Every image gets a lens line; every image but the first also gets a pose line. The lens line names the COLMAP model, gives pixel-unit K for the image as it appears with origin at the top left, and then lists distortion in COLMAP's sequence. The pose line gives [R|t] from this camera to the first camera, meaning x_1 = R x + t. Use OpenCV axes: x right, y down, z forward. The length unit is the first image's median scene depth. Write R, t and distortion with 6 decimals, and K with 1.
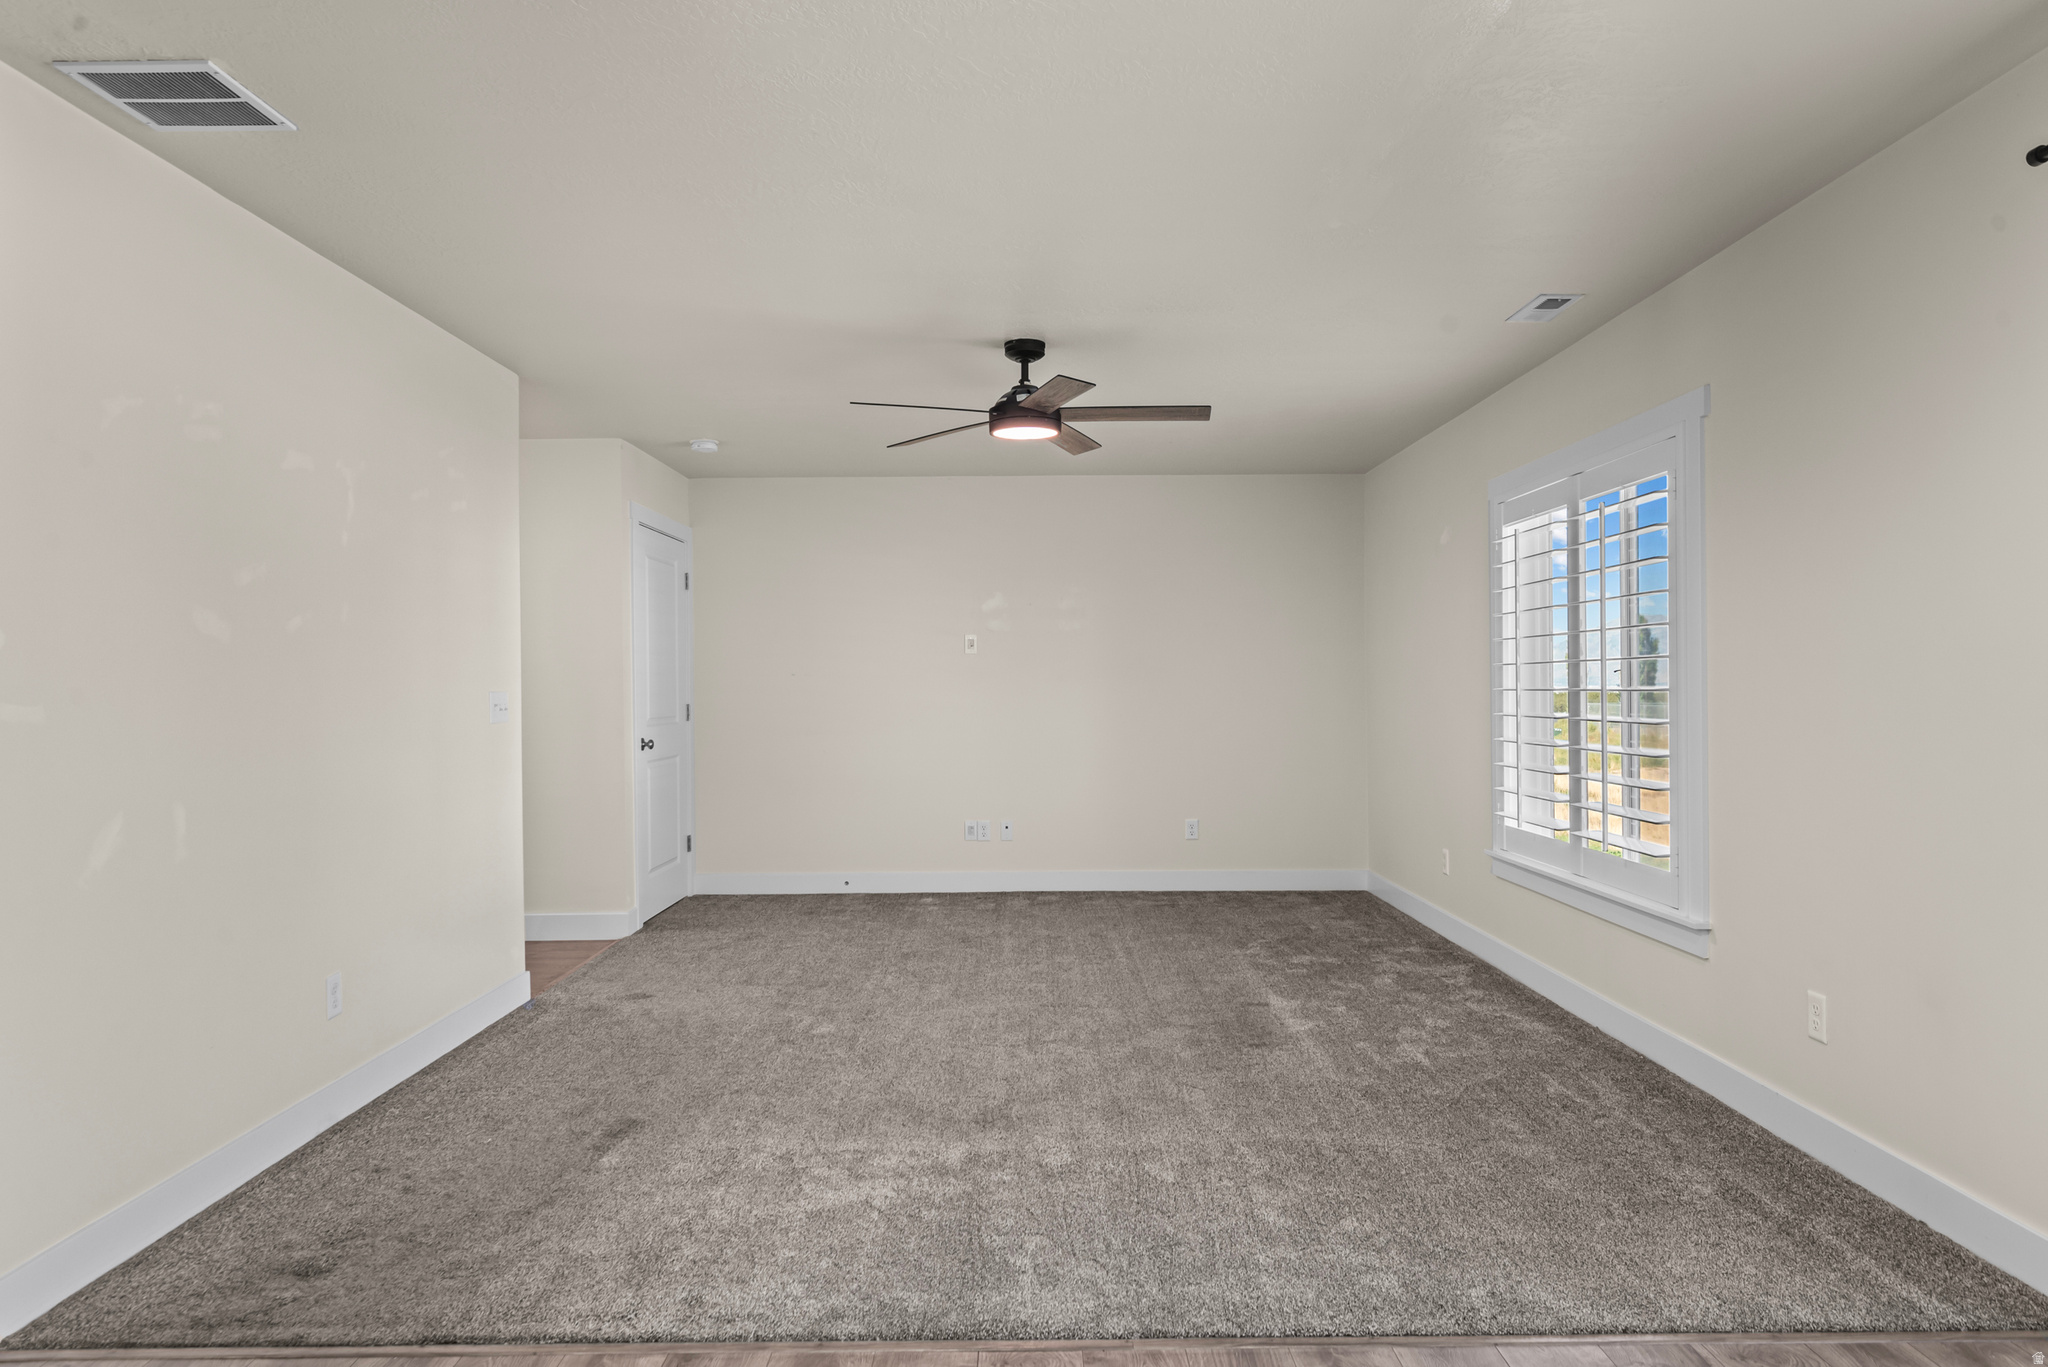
lens RADIAL K [[1286.0, 0, 1025.9], [0, 1286.0, 683.0], [0, 0, 1]] dist [-0.000619, 0.001560]
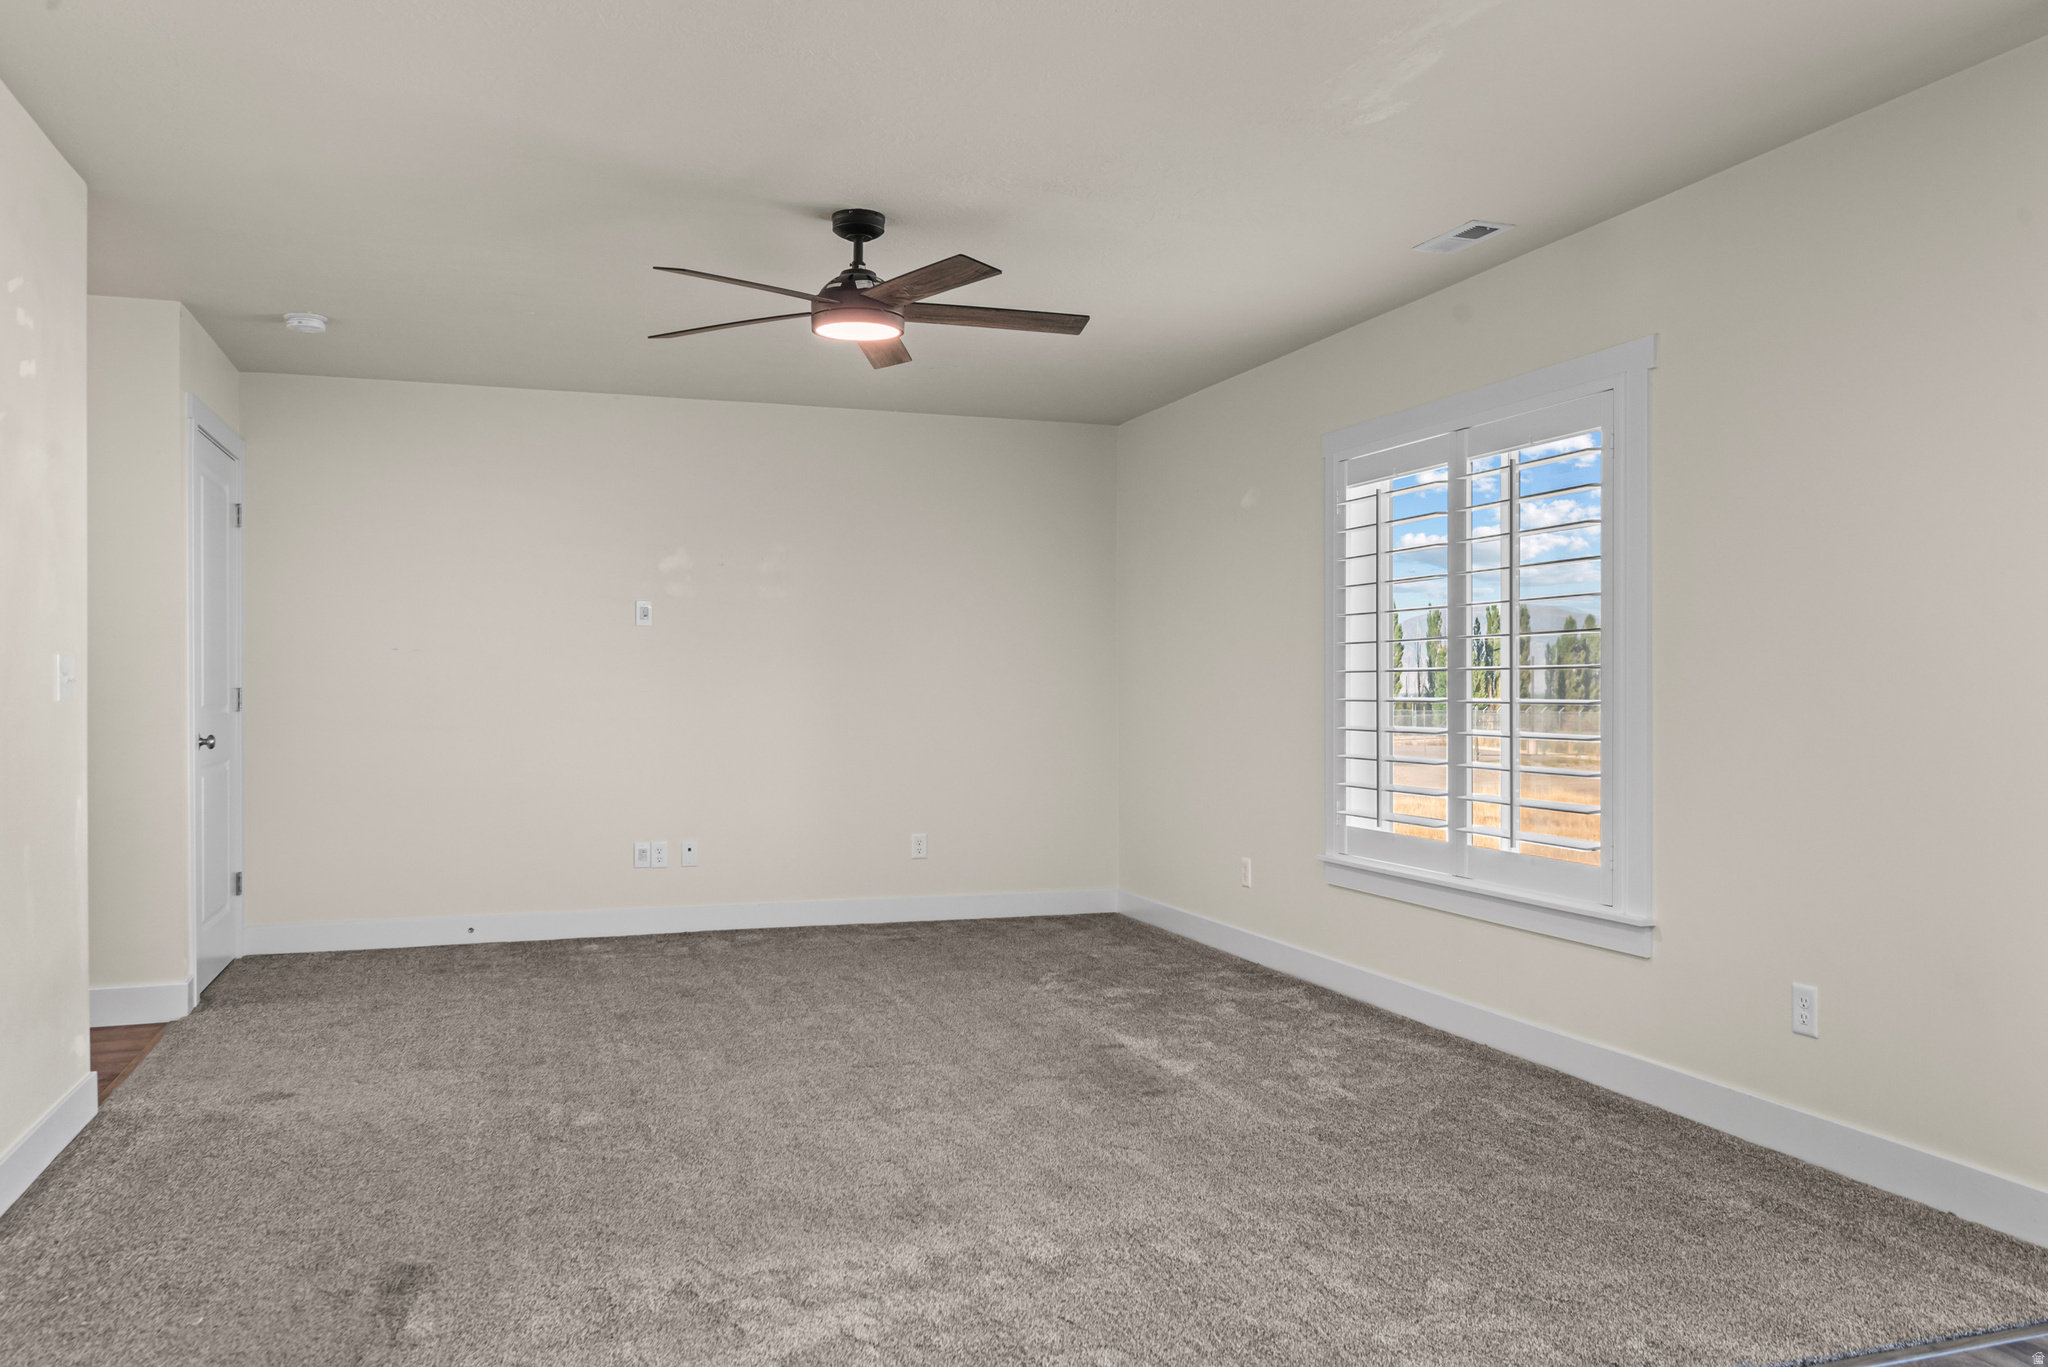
lens RADIAL K [[1534.5, 0, 1024.4], [0, 1534.5, 685.9], [0, 0, 1]] dist [0.002875, -0.000782]
pose [[0.945495, 0.008737, 0.325520, -0.214131], [-0.008633, 0.999961, -0.001763, 0.021813], [-0.325523, -0.001143, 0.945534, 0.091830]]
